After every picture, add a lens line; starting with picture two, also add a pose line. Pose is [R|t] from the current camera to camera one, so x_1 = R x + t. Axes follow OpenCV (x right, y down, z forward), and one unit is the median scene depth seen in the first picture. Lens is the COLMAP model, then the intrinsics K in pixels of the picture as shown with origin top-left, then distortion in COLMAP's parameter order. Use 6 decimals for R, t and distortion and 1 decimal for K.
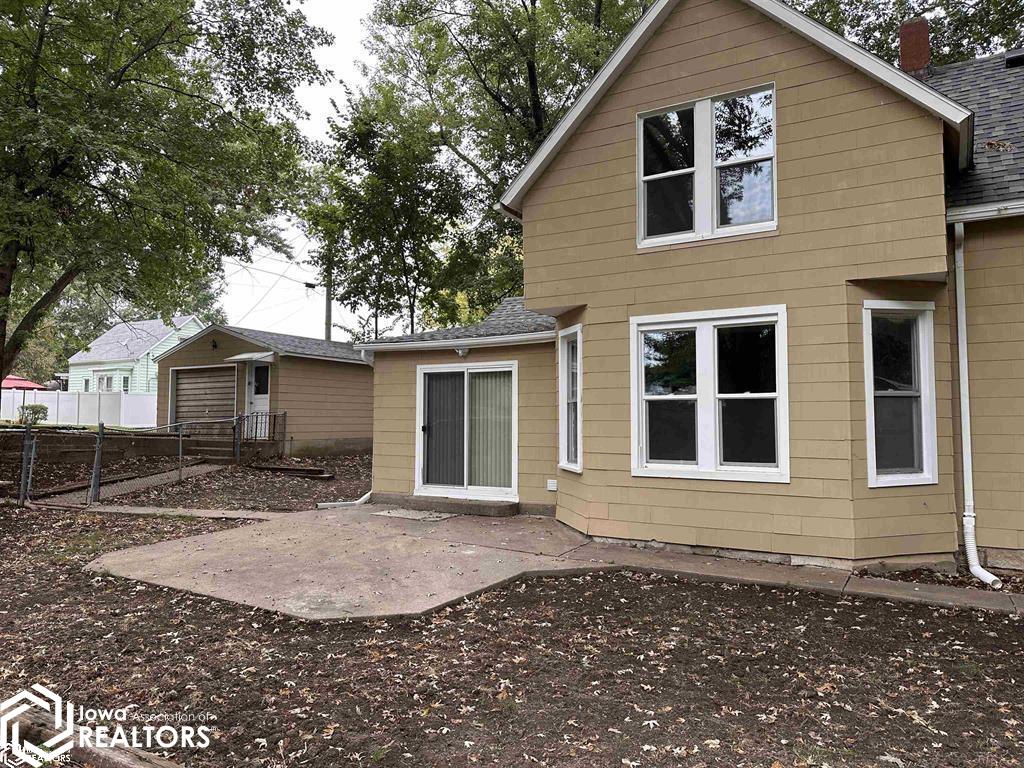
lens RADIAL K [[726.3, 0, 512.0], [0, 726.3, 384.0], [0, 0, 1]] dist [0.087062, -0.074274]
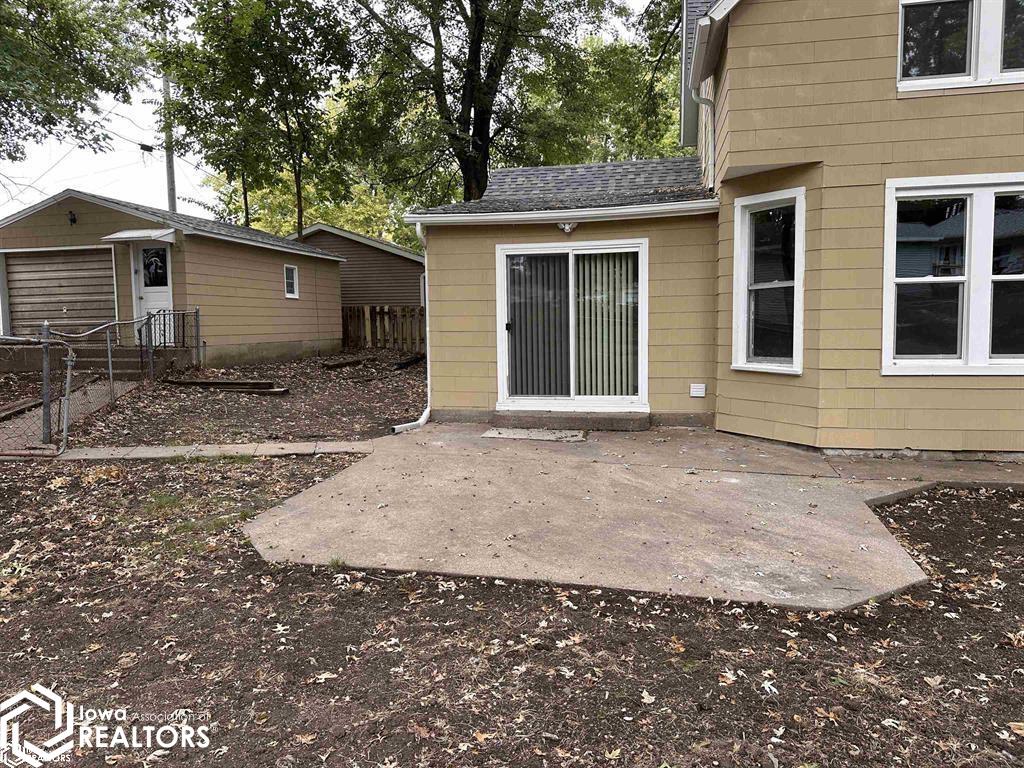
lens RADIAL K [[725.5, 0, 512.0], [0, 725.5, 384.0], [0, 0, 1]] dist [0.097820, -0.141777]
pose [[0.949662, -0.042723, 0.310351, -0.367822], [-0.000109, 0.990612, 0.136702, 0.015697], [-0.313278, -0.129854, 0.940742, 0.248953]]
